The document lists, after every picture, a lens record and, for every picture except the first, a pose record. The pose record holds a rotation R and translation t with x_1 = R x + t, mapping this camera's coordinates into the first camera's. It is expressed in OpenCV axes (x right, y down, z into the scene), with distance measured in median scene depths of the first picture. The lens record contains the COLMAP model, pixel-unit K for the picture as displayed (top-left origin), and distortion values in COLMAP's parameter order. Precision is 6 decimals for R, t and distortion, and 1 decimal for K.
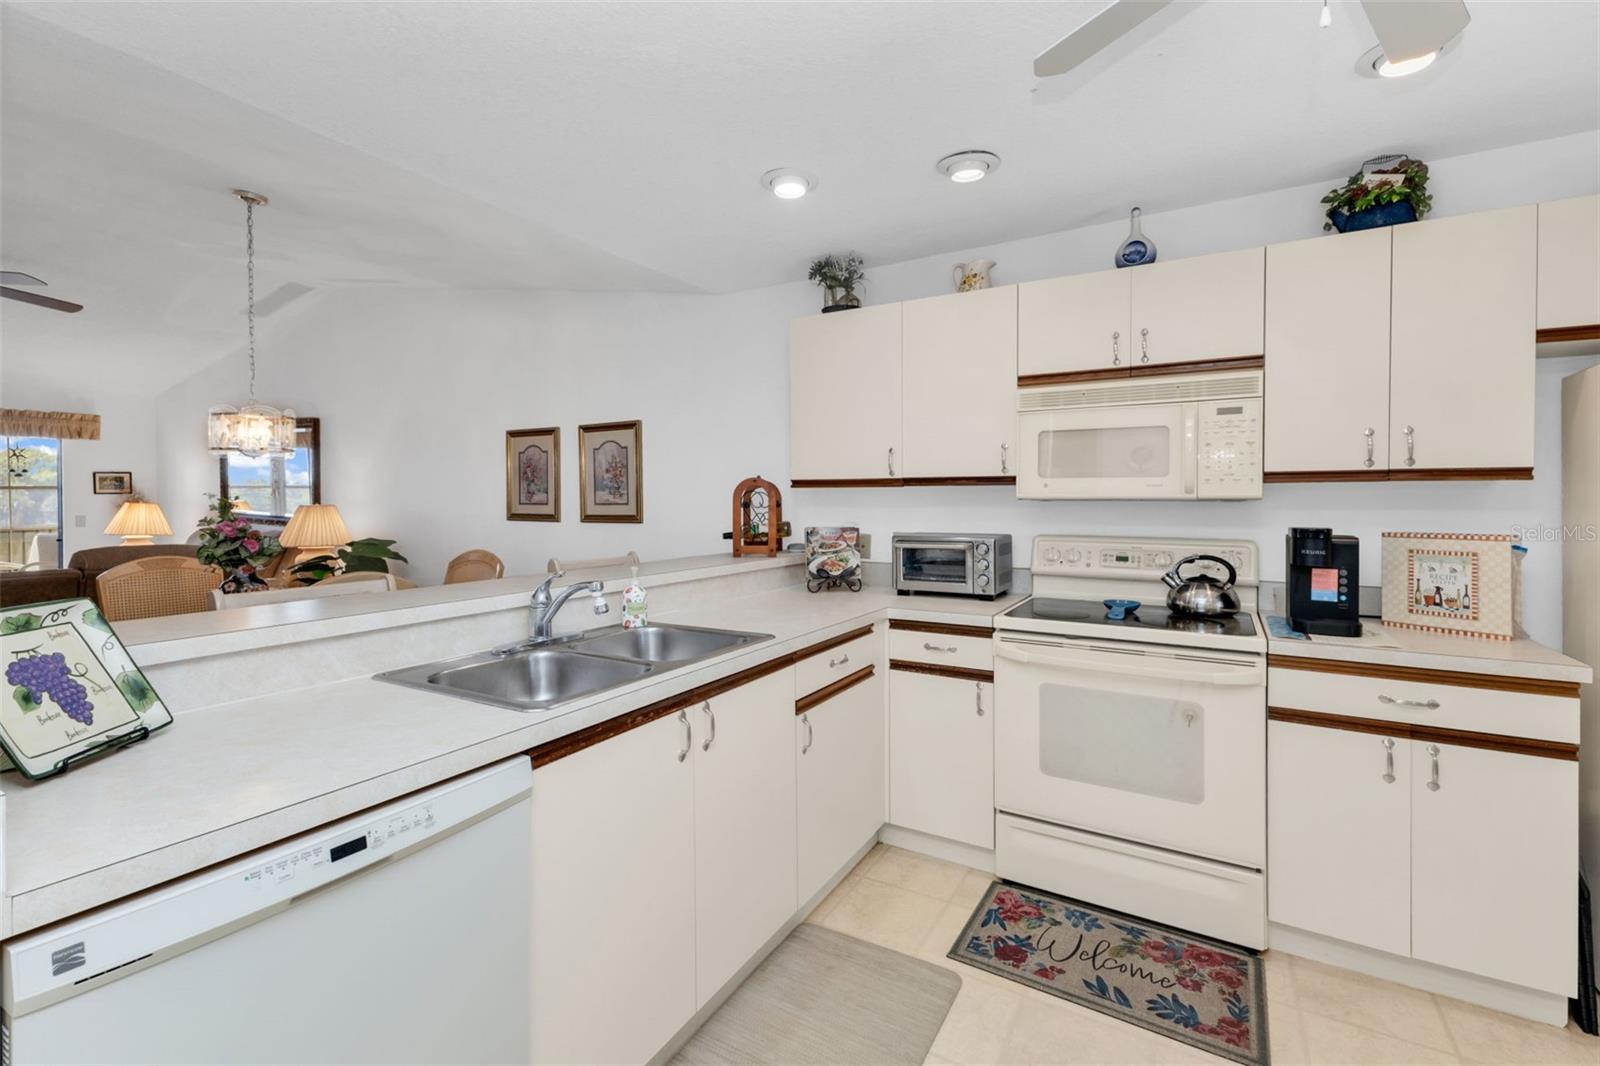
lens RADIAL K [[680.1, 0, 785.5], [0, 680.1, 510.2], [0, 0, 1]] dist [0.009232, -0.000097]
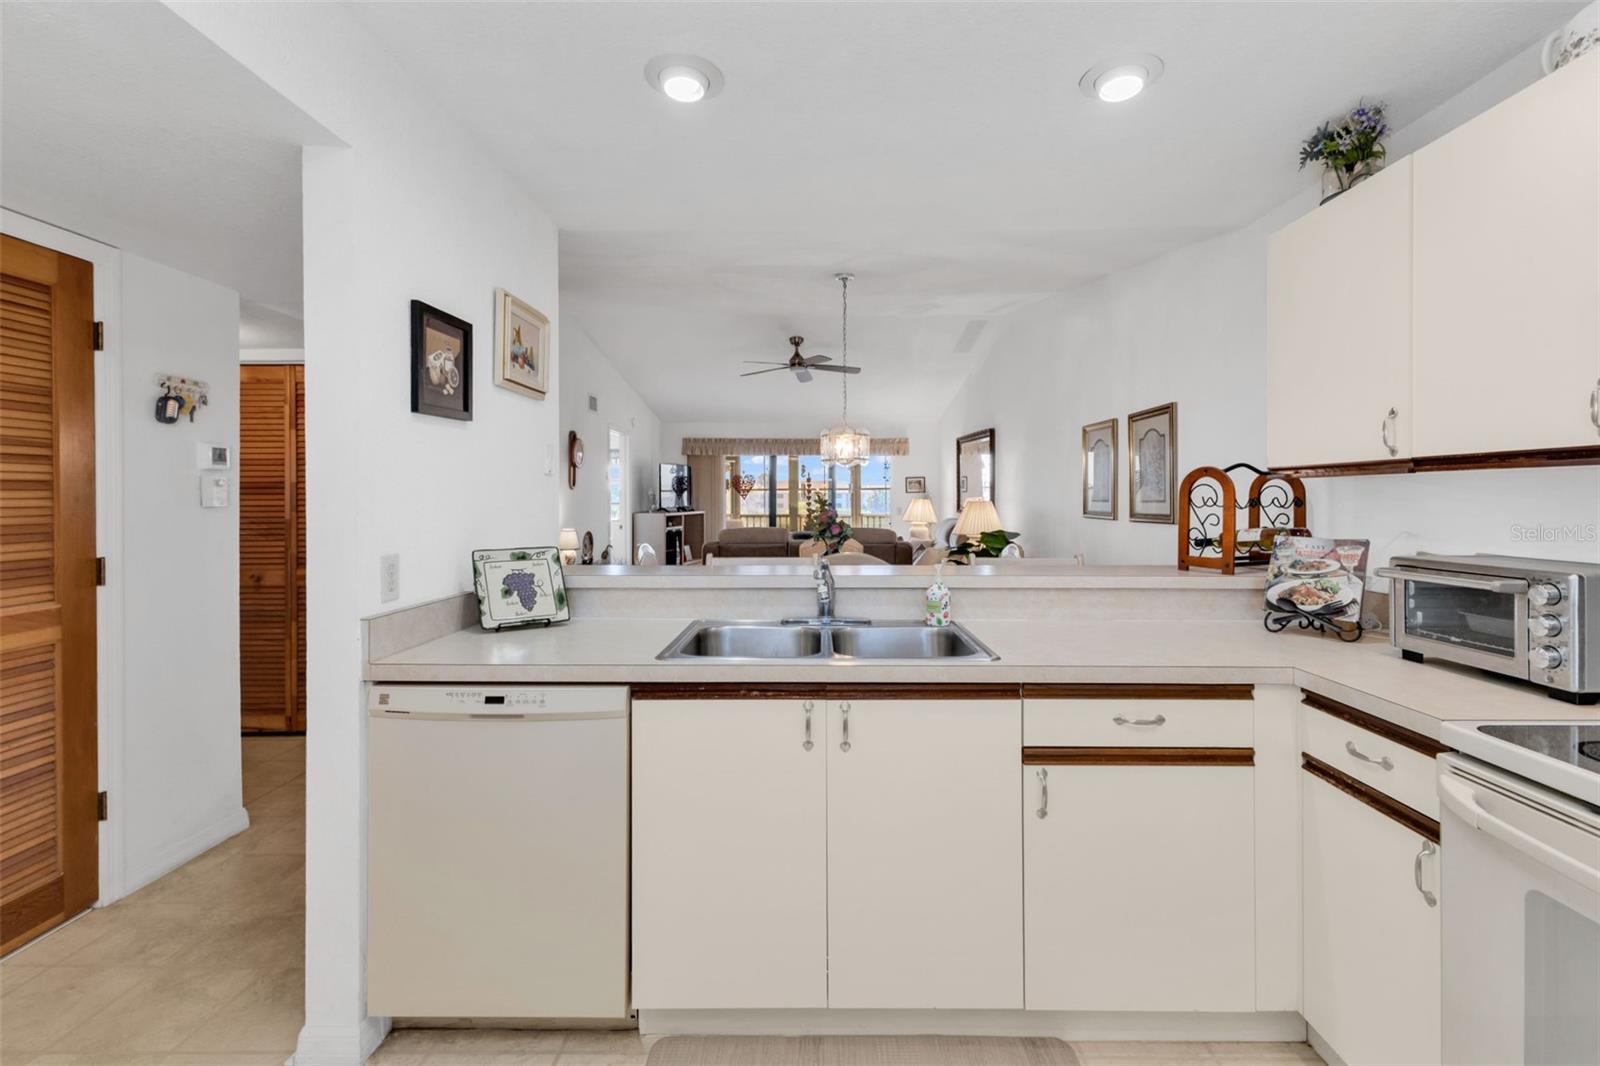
lens RADIAL K [[689.8, 0, 836.4], [0, 689.8, 505.1], [0, 0, 1]] dist [0.001971, 0.000077]
pose [[0.518494, 0.010527, -0.855016, 0.507532], [-0.013179, 0.999904, 0.004319, -0.003984], [0.854980, 0.009029, 0.518583, 0.332308]]
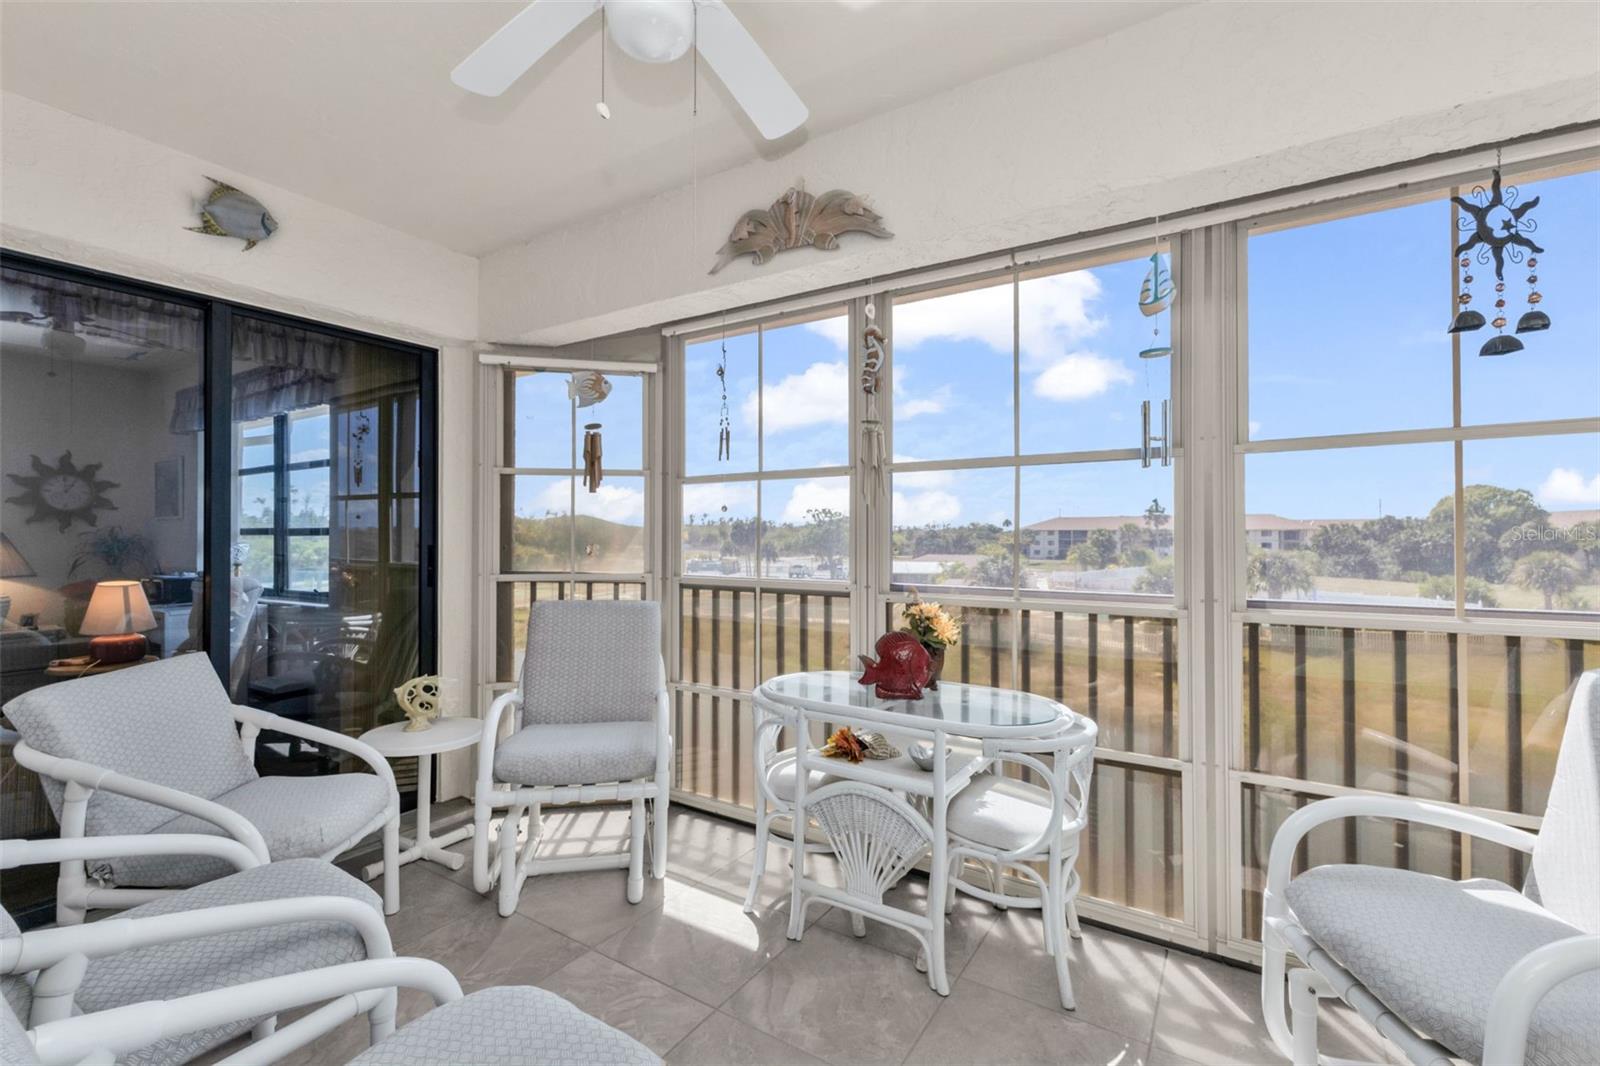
lens RADIAL K [[699.3, 0, 806.8], [0, 699.3, 527.9], [0, 0, 1]] dist [0.005214, 0.000015]
pose [[-0.031205, -0.006471, -0.999492, -3.143296], [-0.018820, 0.999806, -0.005886, 0.002275], [0.999336, 0.018627, -0.031321, 2.800918]]
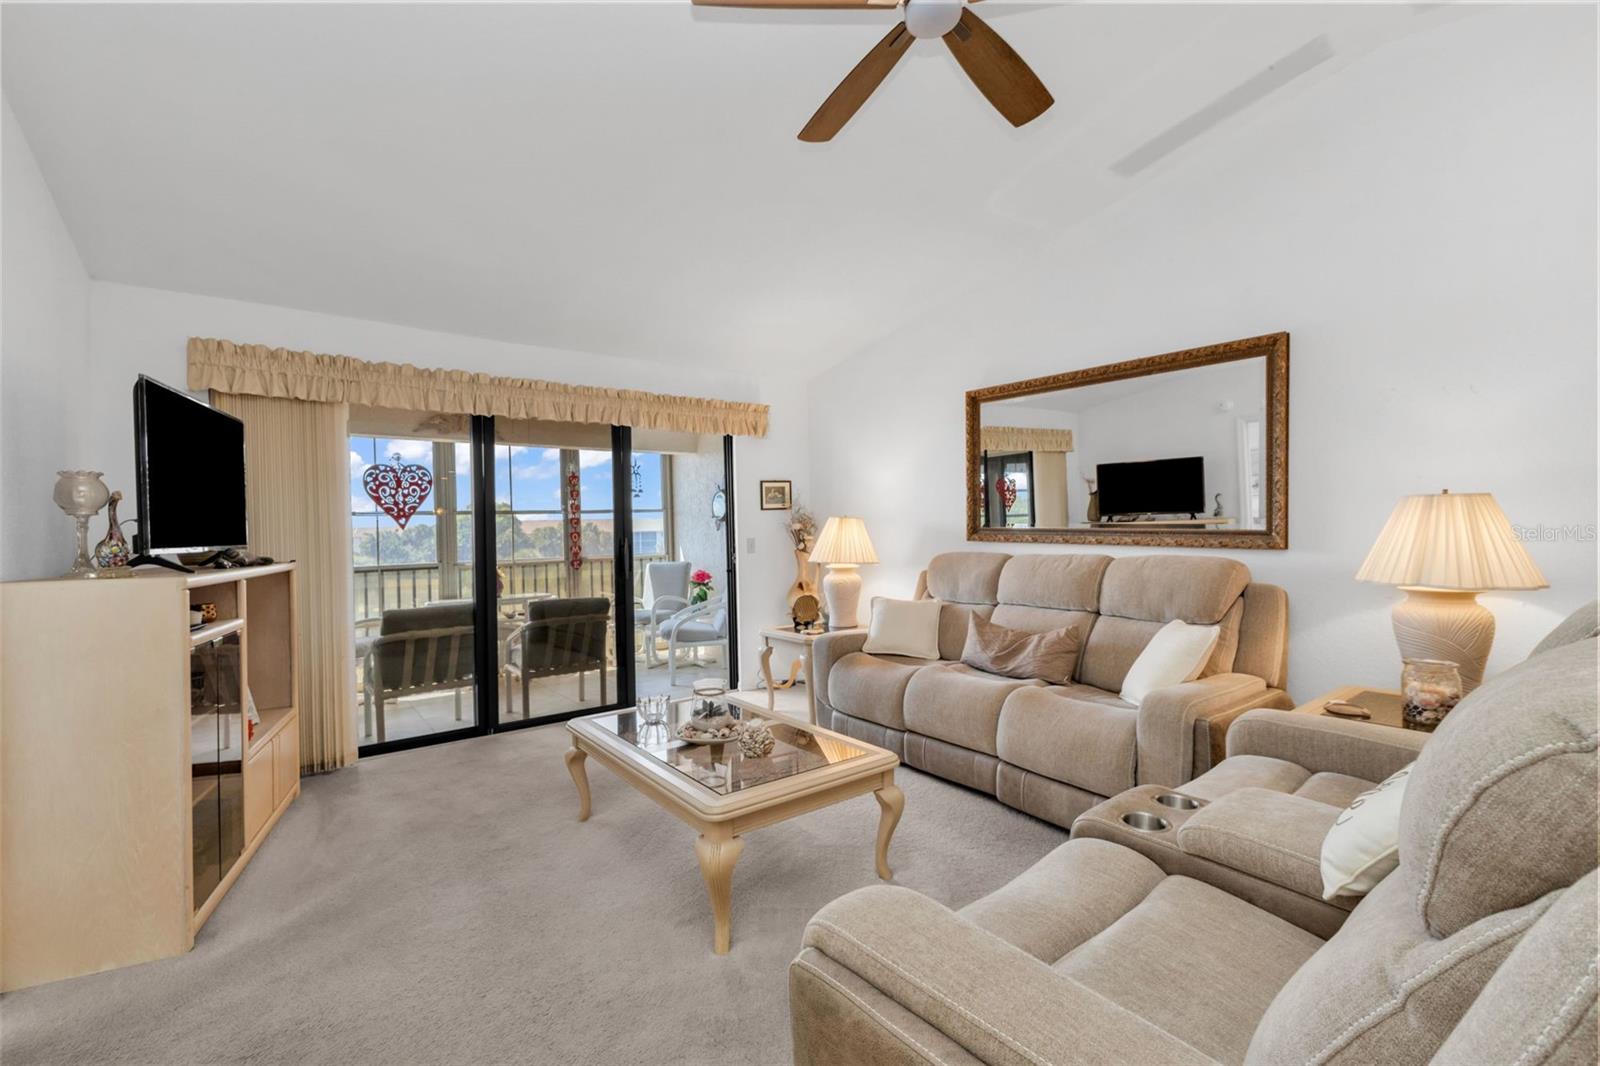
lens RADIAL K [[681.7, 0, 800.0], [0, 681.7, 533.0], [0, 0, 1]] dist [-0.014675, 0.011471]
pose [[0.922868, -0.019496, -0.384624, -2.002370], [0.016042, 0.999797, -0.012187, 0.035593], [0.384783, 0.005077, 0.922993, 0.946965]]
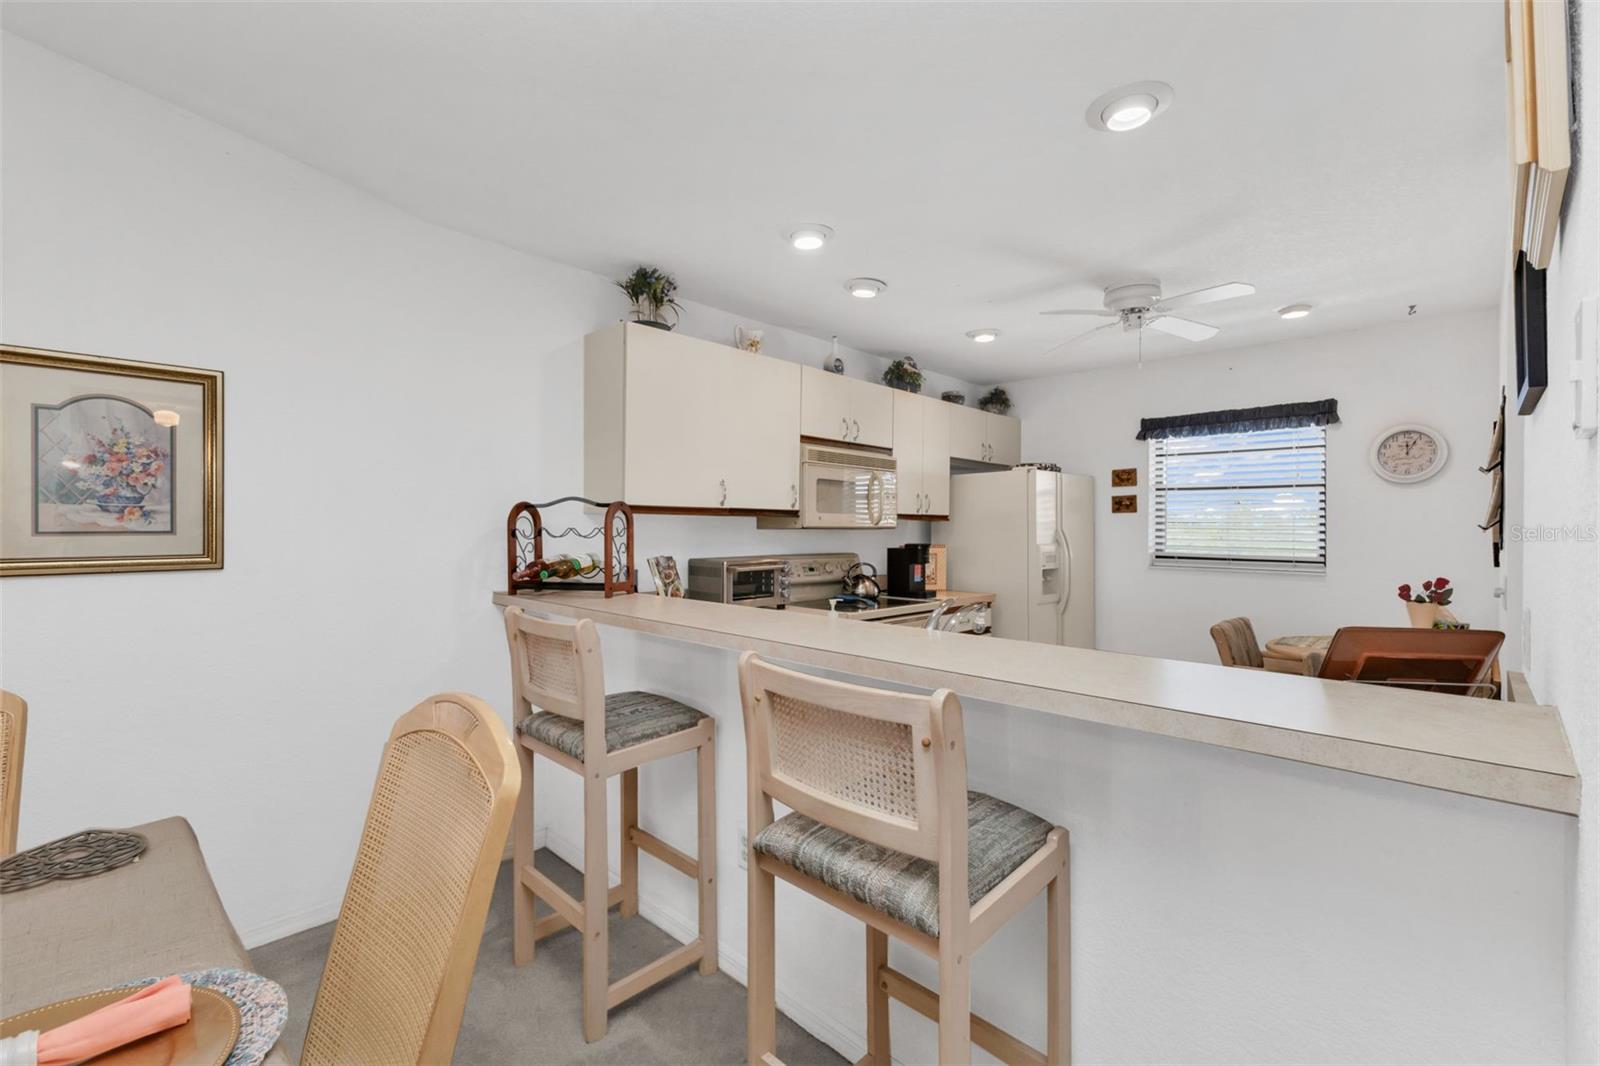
lens RADIAL K [[699.3, 0, 806.8], [0, 699.3, 527.9], [0, 0, 1]] dist [0.005214, 0.000015]
pose [[0.230520, 0.000313, 0.973067, -1.069179], [0.005730, 0.999982, -0.001679, -0.015651], [-0.973051, 0.005963, 0.230514, 0.746785]]
